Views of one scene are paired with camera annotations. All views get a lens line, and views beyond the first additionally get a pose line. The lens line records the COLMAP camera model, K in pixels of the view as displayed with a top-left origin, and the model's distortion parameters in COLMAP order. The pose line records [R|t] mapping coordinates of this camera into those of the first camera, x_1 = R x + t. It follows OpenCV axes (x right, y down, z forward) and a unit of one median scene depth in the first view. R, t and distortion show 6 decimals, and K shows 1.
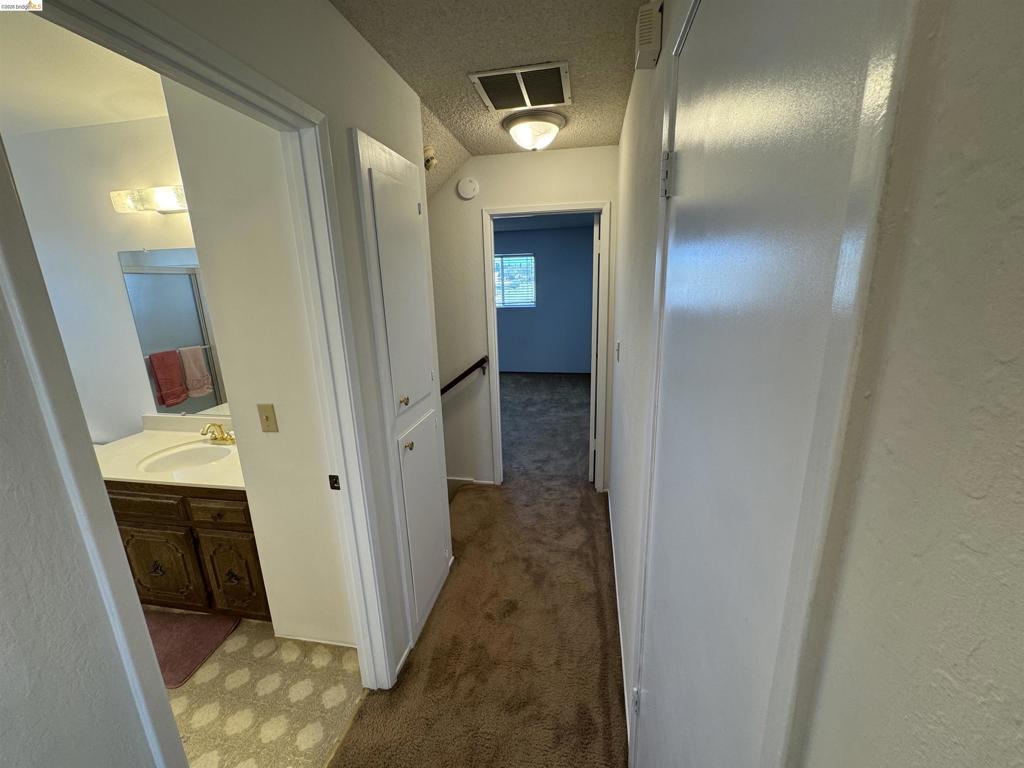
lens RADIAL K [[411.2, 0, 512.8], [0, 411.2, 382.6], [0, 0, 1]] dist [0.000255, 0.000426]
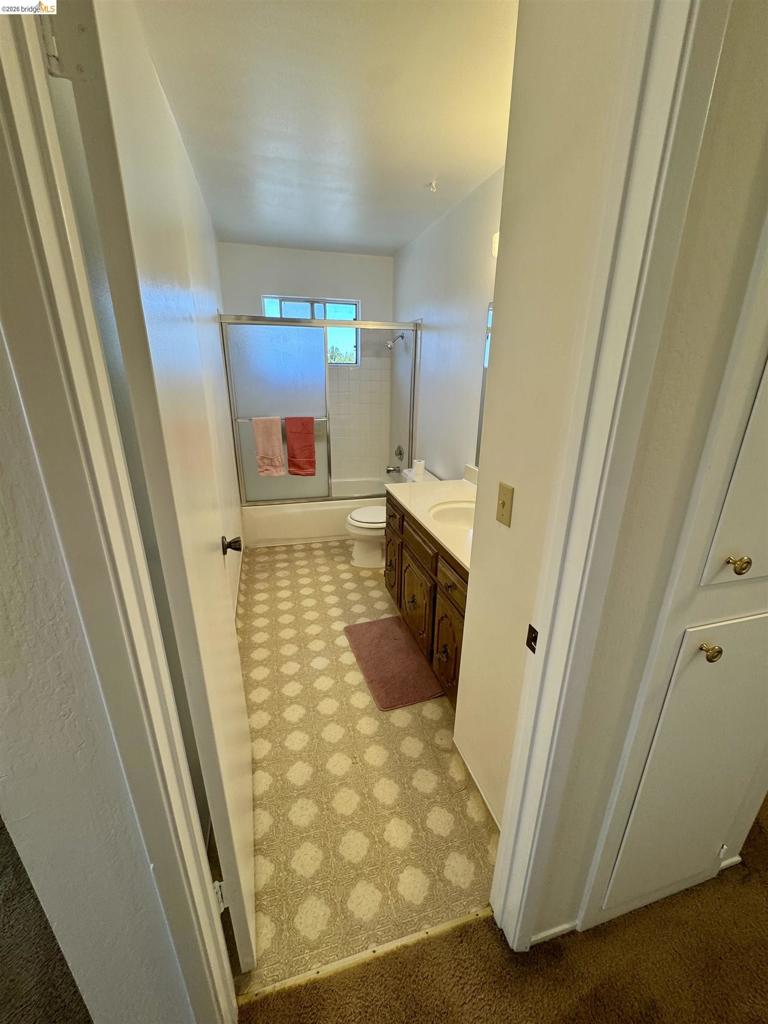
lens RADIAL K [[411.2, 0, 386.8], [0, 411.2, 512.4], [0, 0, 1]] dist [0.000255, 0.000426]
pose [[0.436361, 0.333625, -0.835633, -0.067034], [-0.243275, 0.937873, 0.247408, -0.027182], [0.866260, 0.095330, 0.490414, 0.417772]]
